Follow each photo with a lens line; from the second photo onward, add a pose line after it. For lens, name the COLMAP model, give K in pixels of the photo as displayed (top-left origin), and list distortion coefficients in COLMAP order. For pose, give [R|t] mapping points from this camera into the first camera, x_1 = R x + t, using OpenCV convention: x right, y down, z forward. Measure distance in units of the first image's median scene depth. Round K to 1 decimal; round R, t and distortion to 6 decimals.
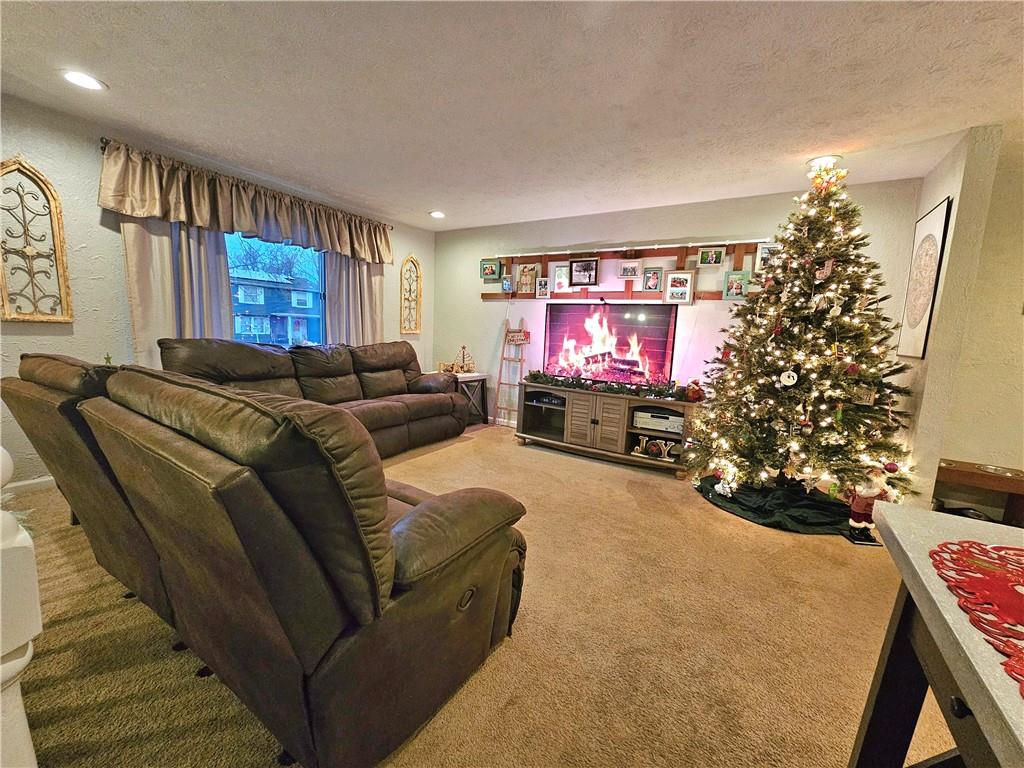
lens RADIAL K [[409.5, 0, 510.6], [0, 409.5, 384.1], [0, 0, 1]] dist [-0.001888, -0.000461]
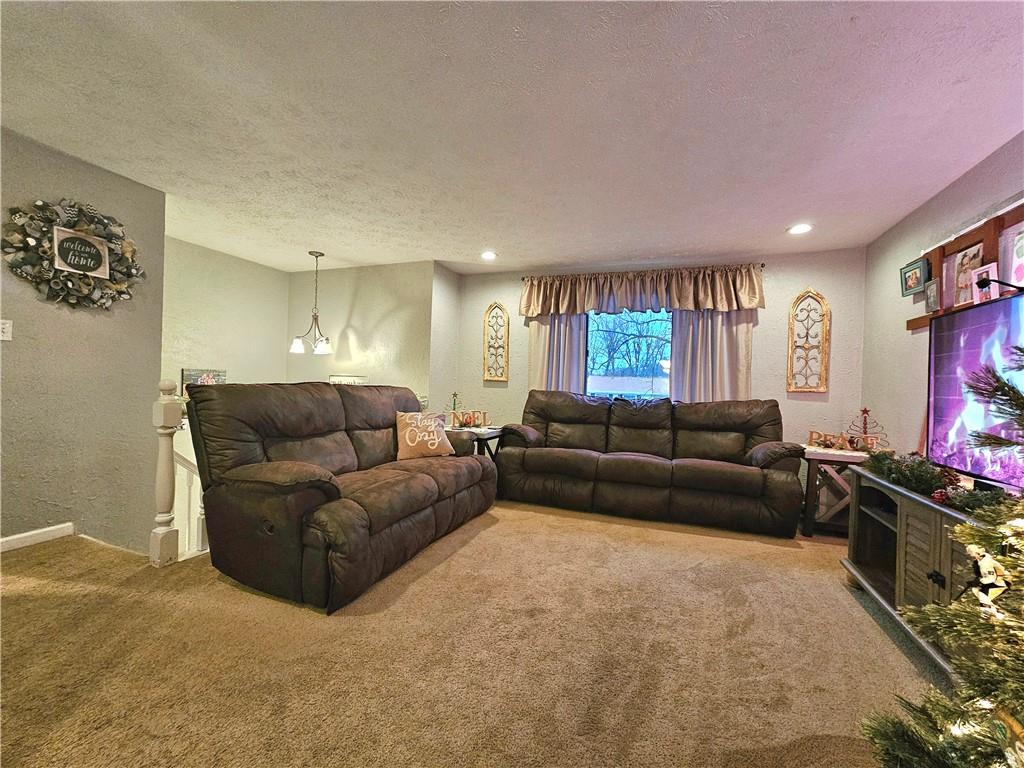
lens RADIAL K [[409.5, 0, 512.6], [0, 409.5, 384.7], [0, 0, 1]] dist [-0.001888, -0.000461]
pose [[0.220026, -0.038032, -0.974752, 0.494568], [-0.150038, 0.986030, -0.072339, -0.005062], [0.963886, 0.162167, 0.211246, 0.455104]]
